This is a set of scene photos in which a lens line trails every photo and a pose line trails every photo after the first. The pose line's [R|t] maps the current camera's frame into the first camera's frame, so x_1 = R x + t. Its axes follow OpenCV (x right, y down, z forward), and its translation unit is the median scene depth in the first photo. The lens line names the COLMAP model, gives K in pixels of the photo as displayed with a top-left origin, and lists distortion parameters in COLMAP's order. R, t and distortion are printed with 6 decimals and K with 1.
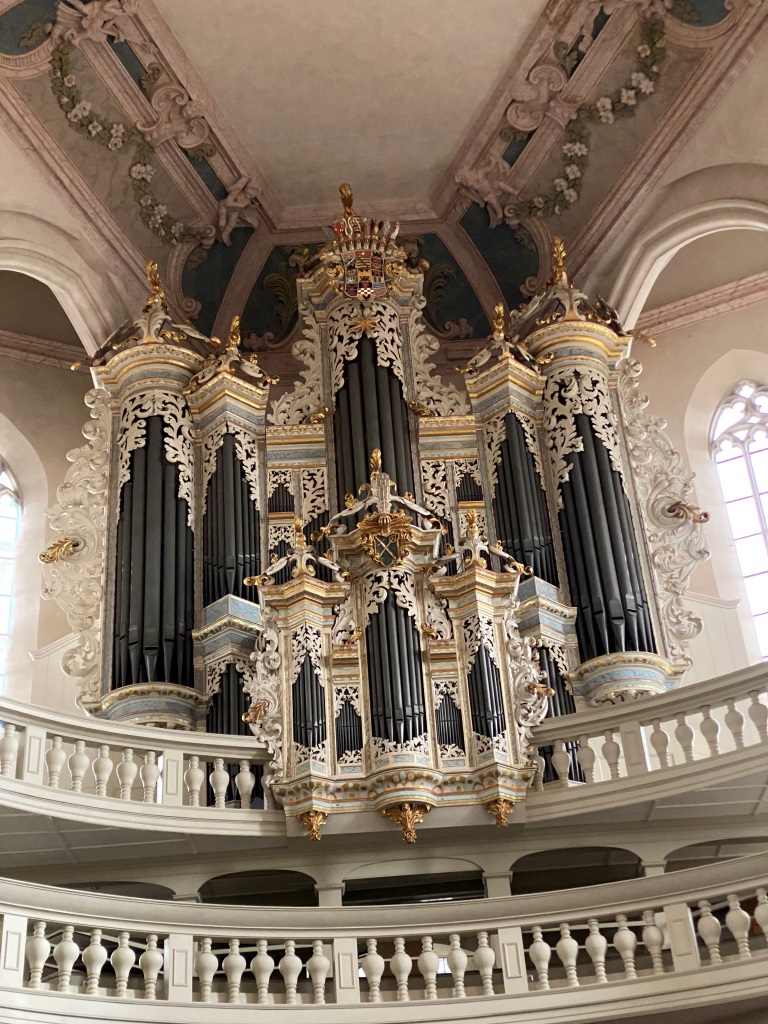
lens RADIAL K [[1499.8, 0, 384.0], [0, 1499.8, 512.0], [0, 0, 1]] dist [0.154908, -0.006292]
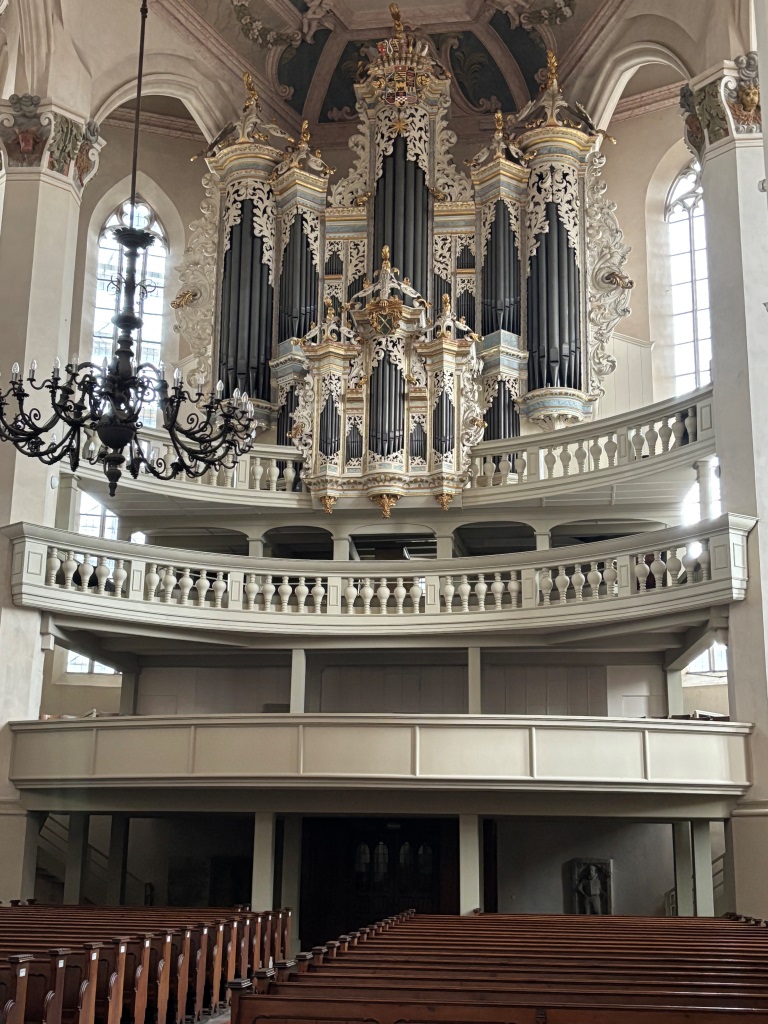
lens RADIAL K [[1268.2, 0, 384.0], [0, 1268.2, 512.0], [0, 0, 1]] dist [0.234657, -0.833104]
pose [[0.990911, 0.044903, -0.126803, 0.142848], [-0.004285, 0.952699, 0.303886, -0.152629], [0.134450, -0.300581, 0.944232, -0.213782]]
